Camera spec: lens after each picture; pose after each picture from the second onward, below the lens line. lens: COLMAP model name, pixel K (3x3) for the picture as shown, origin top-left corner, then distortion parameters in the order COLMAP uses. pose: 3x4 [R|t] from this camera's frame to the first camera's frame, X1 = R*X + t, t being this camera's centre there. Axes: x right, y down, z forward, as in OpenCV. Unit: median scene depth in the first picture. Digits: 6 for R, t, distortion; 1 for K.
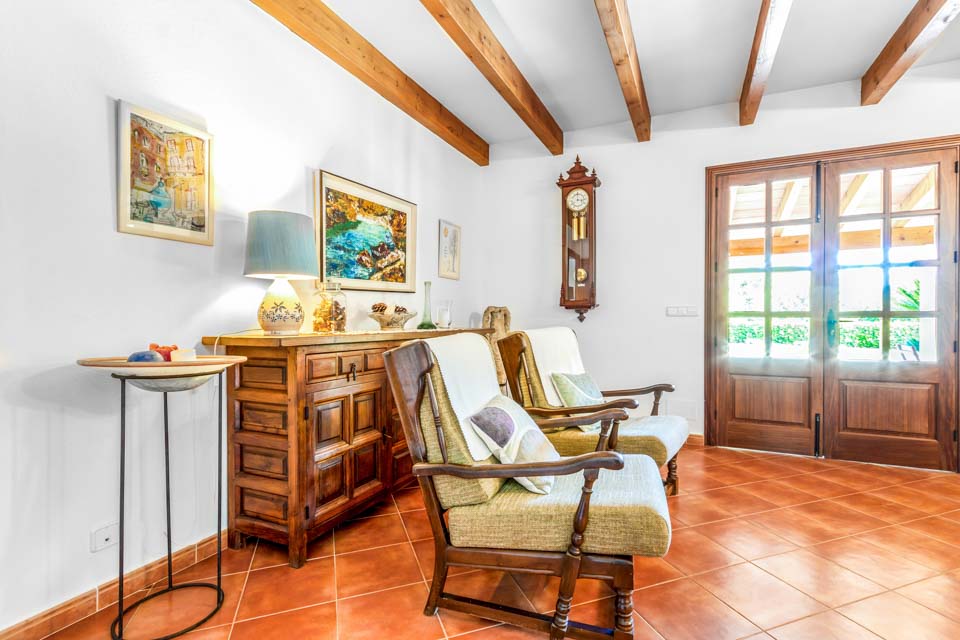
lens RADIAL K [[454.8, 0, 480.0], [0, 454.8, 320.0], [0, 0, 1]] dist [0.000882, 0.000035]
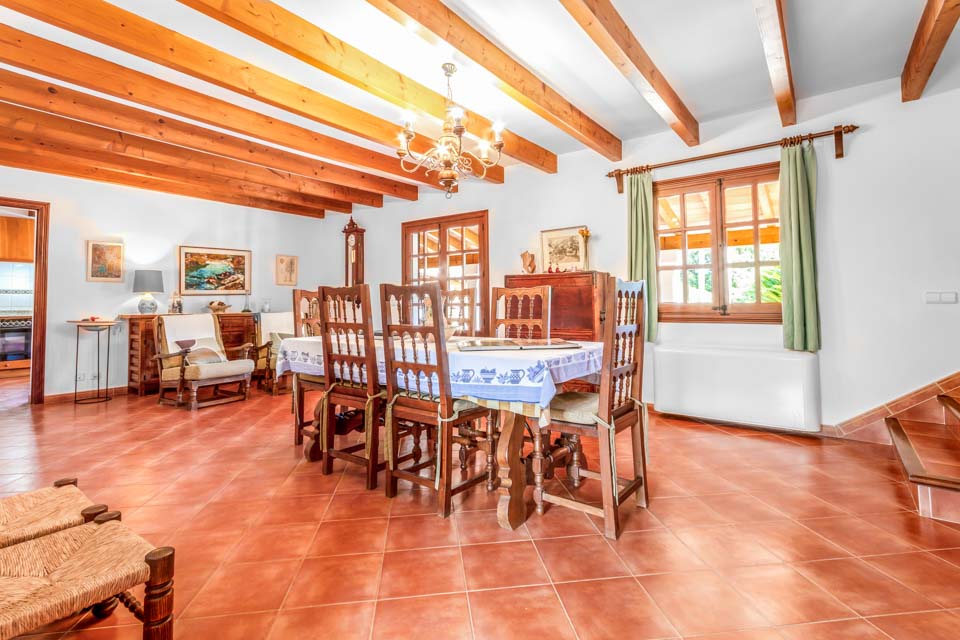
lens RADIAL K [[469.1, 0, 477.0], [0, 469.1, 286.2], [0, 0, 1]] dist [0.001629, 0.000303]
pose [[0.974177, -0.011101, -0.225513, 1.453960], [0.001573, 0.999100, -0.042384, -0.008653], [0.225781, 0.040935, 0.973318, -0.883422]]
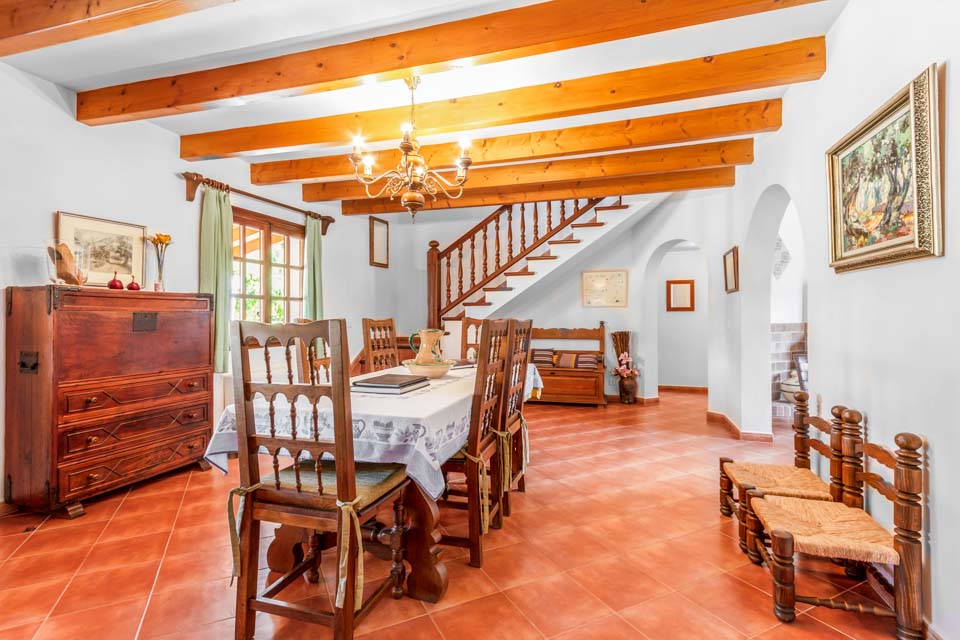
lens RADIAL K [[454.8, 0, 480.0], [0, 454.8, 320.0], [0, 0, 1]] dist [0.000882, 0.000035]
pose [[-0.118513, -0.000576, 0.992952, -3.642880], [0.006800, 0.999976, 0.001392, -0.175567], [-0.992929, 0.006917, -0.118506, 3.113650]]
